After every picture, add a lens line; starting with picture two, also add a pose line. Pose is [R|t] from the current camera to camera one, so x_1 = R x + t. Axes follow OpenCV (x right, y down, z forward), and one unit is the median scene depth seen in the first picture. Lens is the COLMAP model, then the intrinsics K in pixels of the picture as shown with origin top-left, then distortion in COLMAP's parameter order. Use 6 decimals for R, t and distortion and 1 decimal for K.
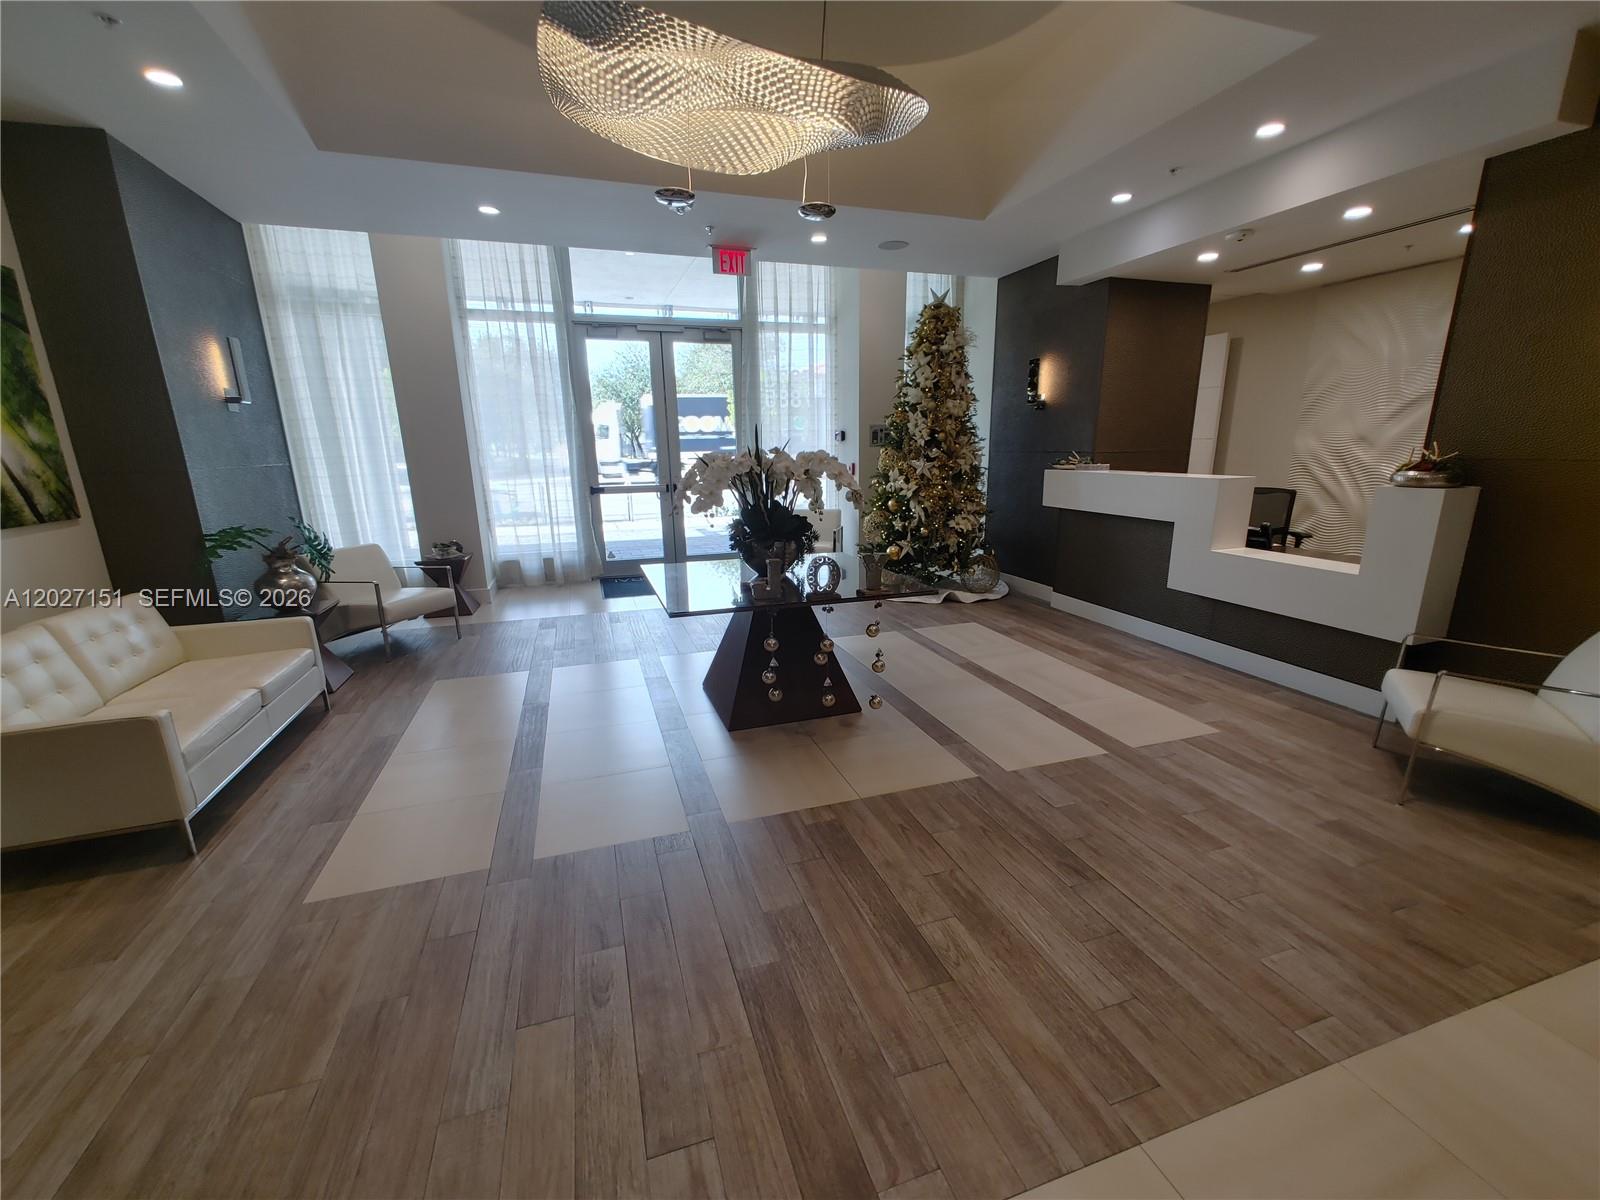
lens RADIAL K [[681.5, 0, 815.6], [0, 681.5, 617.8], [0, 0, 1]] dist [-0.000509, 0.000475]
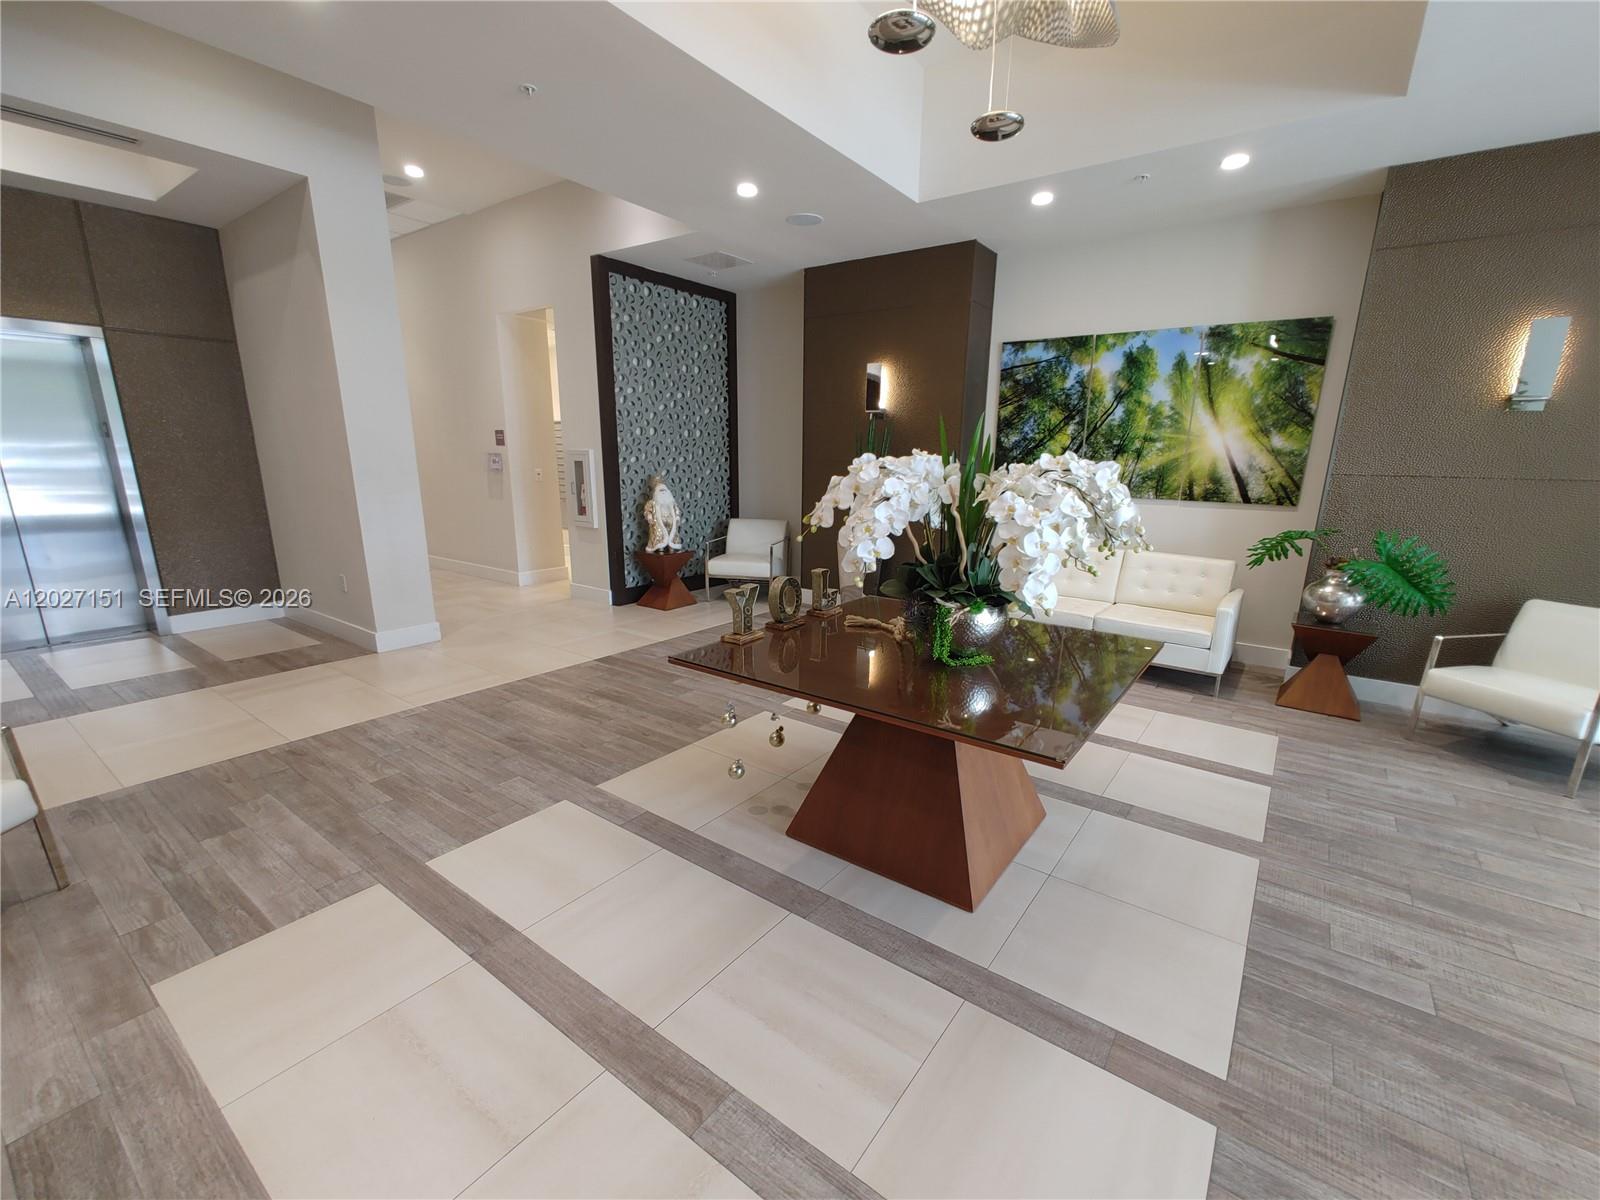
lens RADIAL K [[681.5, 0, 815.6], [0, 681.5, 617.8], [0, 0, 1]] dist [-0.000509, 0.000475]
pose [[-0.814240, 0.136708, -0.564203, 0.279913], [-0.150495, 0.888945, 0.432583, -0.251092], [0.560683, 0.437136, -0.703240, 0.983618]]
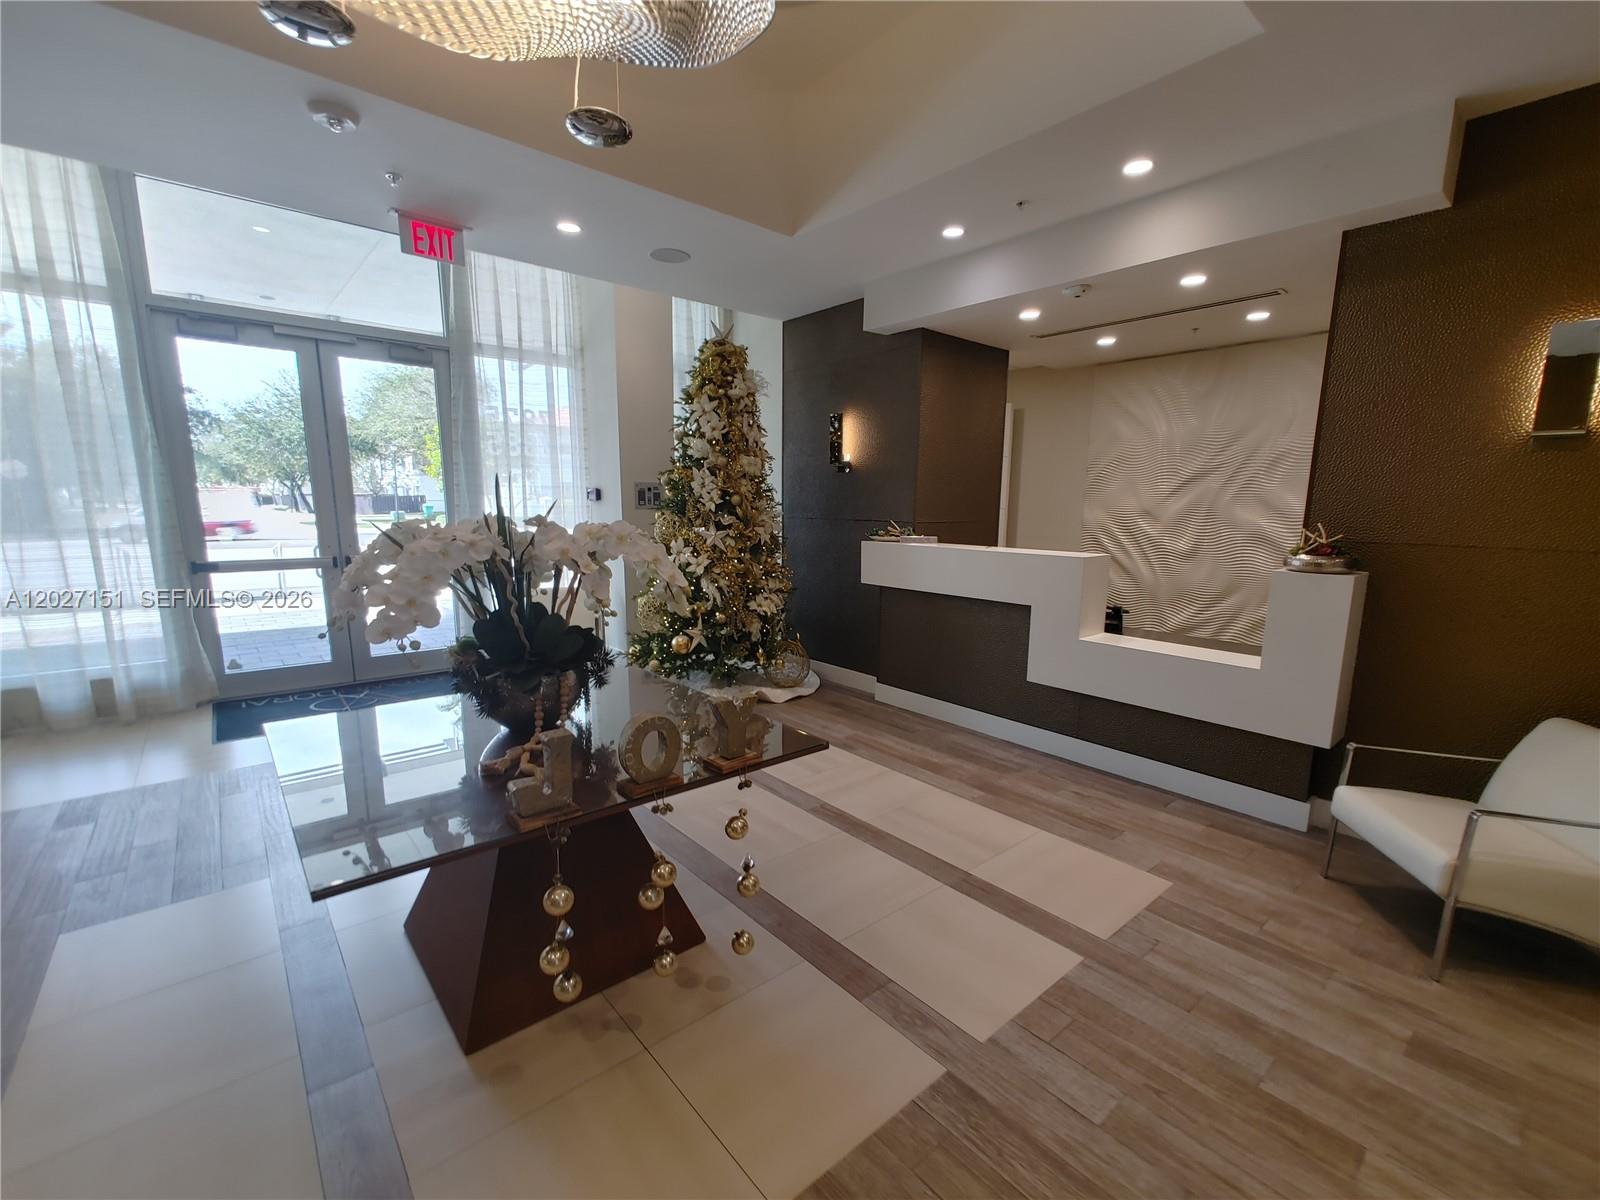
lens RADIAL K [[686.9, 0, 827.8], [0, 686.9, 622.7], [0, 0, 1]] dist [-0.002552, 0.000036]
pose [[0.921893, -0.043141, 0.385036, -0.039912], [0.072972, 0.995330, -0.063196, -0.070878], [-0.380511, 0.086357, 0.920735, 0.255874]]
